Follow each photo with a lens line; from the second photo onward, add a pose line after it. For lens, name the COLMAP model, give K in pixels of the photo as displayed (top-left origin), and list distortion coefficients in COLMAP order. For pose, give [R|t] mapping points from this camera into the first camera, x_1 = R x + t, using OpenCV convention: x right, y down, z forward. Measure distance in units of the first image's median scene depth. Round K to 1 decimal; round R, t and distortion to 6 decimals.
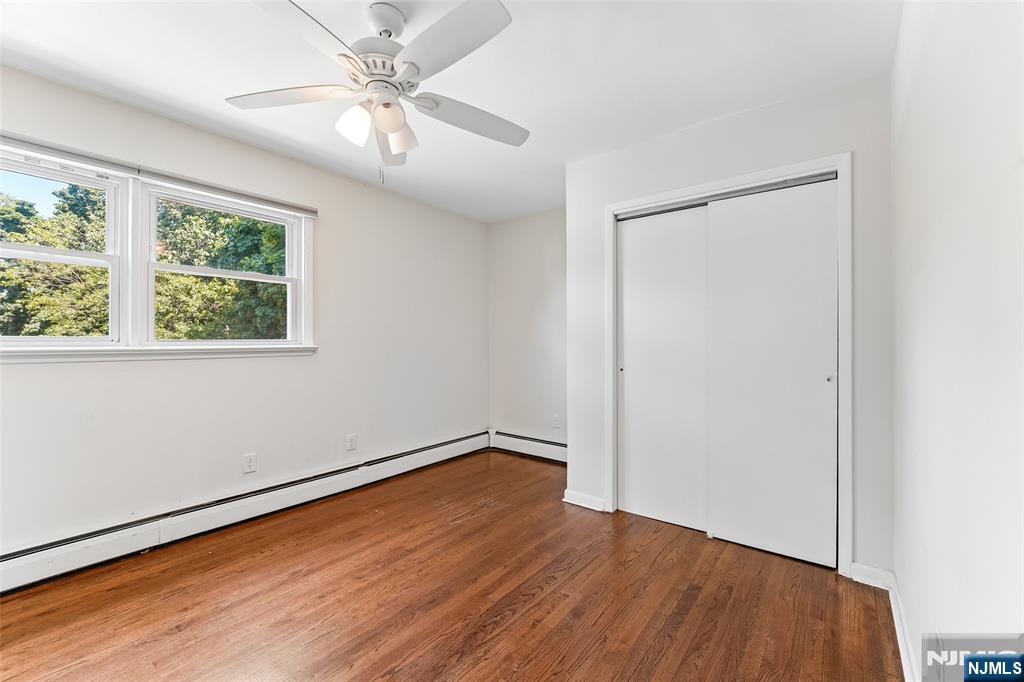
lens RADIAL K [[417.2, 0, 508.4], [0, 417.2, 343.4], [0, 0, 1]] dist [-0.005828, -0.000587]
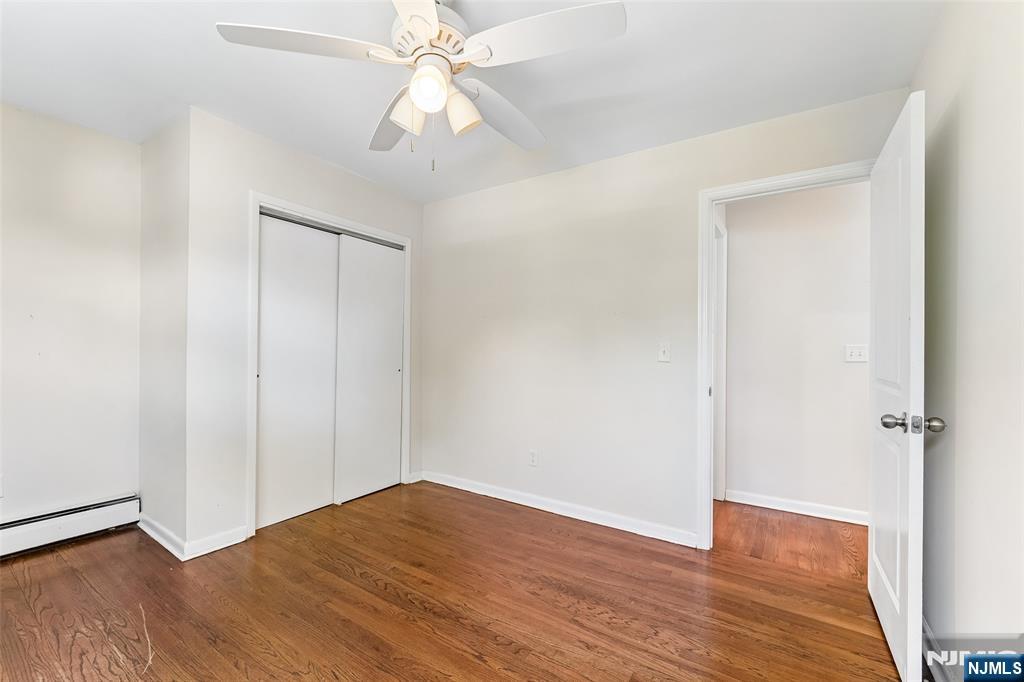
lens RADIAL K [[417.2, 0, 516.6], [0, 417.2, 348.4], [0, 0, 1]] dist [-0.005828, -0.000587]
pose [[-0.087584, -0.000167, 0.996157, -0.832695], [-0.008717, 0.999962, -0.000599, -0.002990], [-0.996119, -0.008736, -0.087582, 0.616808]]
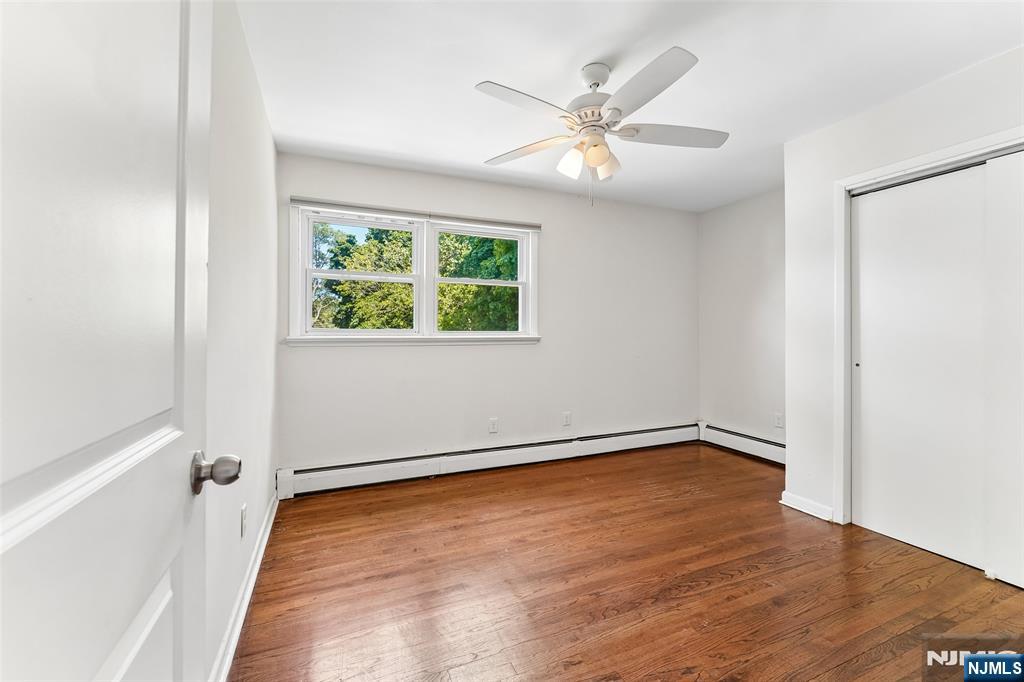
lens RADIAL K [[417.2, 0, 507.3], [0, 417.2, 333.8], [0, 0, 1]] dist [-0.005828, -0.000587]
pose [[0.877542, 0.002391, -0.479495, 0.051597], [-0.003005, 0.999995, -0.000514, -0.000283], [0.479491, 0.001892, 0.877545, -0.150264]]
